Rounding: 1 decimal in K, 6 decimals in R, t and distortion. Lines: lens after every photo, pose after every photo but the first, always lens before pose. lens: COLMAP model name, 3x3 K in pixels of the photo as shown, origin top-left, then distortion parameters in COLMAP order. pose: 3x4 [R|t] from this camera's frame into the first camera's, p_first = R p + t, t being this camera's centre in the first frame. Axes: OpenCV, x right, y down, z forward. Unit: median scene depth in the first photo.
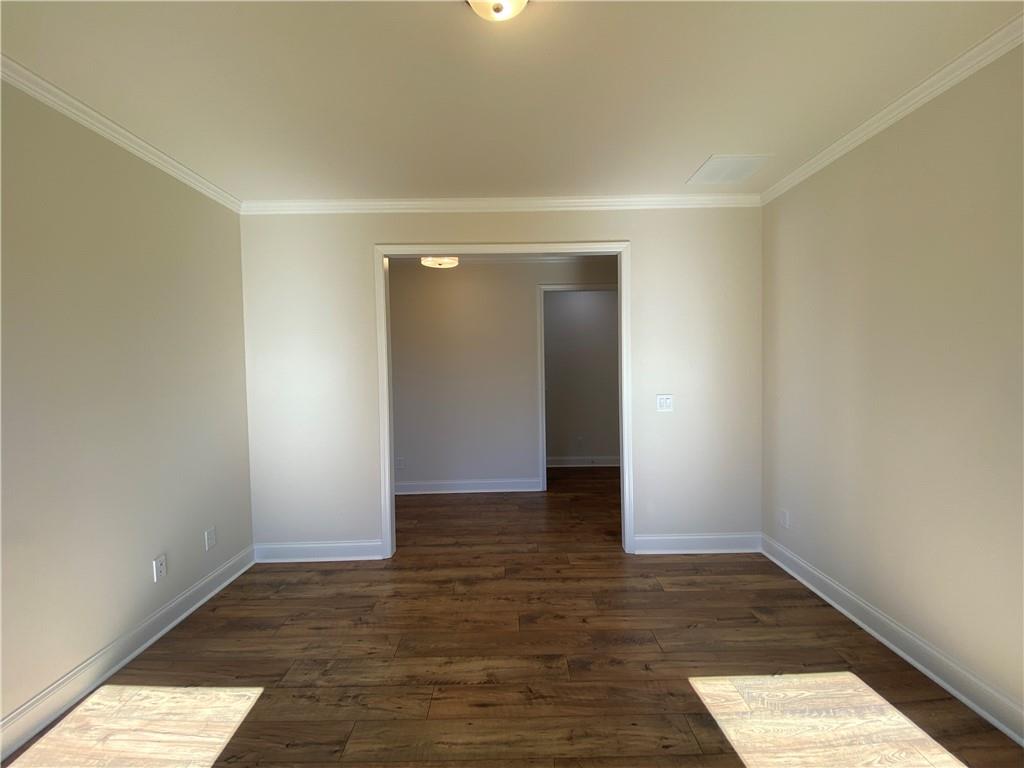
lens RADIAL K [[412.0, 0, 510.9], [0, 412.0, 379.4], [0, 0, 1]] dist [0.025104, -0.021133]
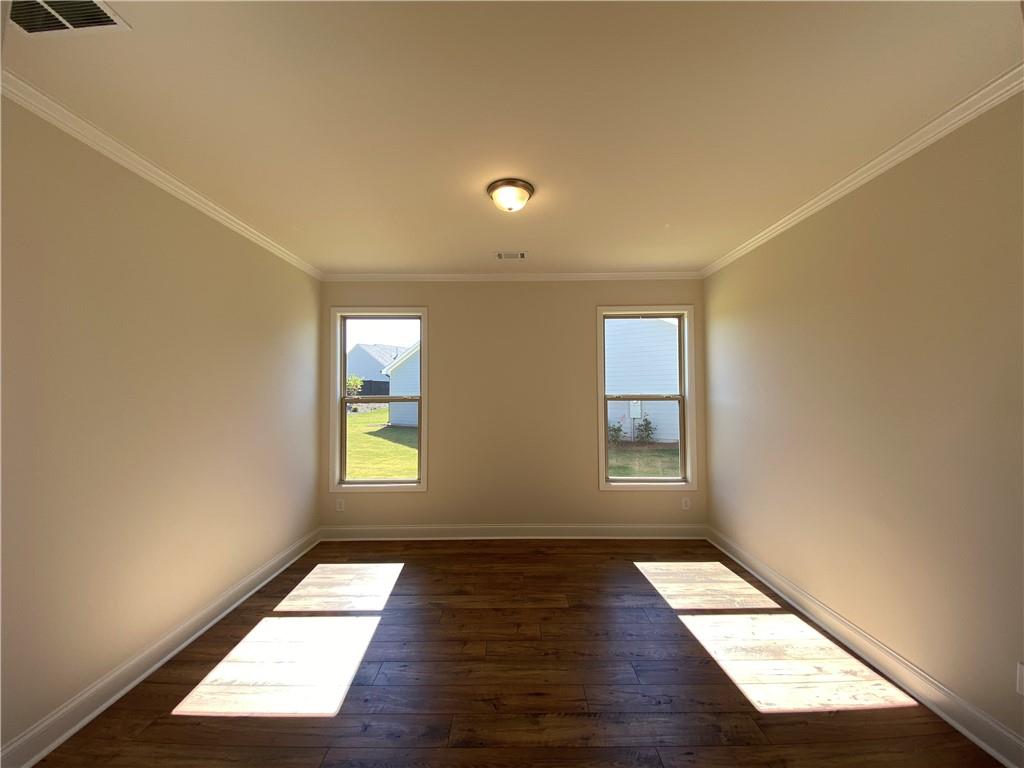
lens RADIAL K [[412.0, 0, 510.9], [0, 412.0, 379.4], [0, 0, 1]] dist [0.025104, -0.021133]
pose [[-0.999714, 0.023139, 0.006009, -0.018280], [0.023159, 0.999726, 0.003370, -0.078858], [-0.005929, 0.003508, -0.999976, 2.044294]]
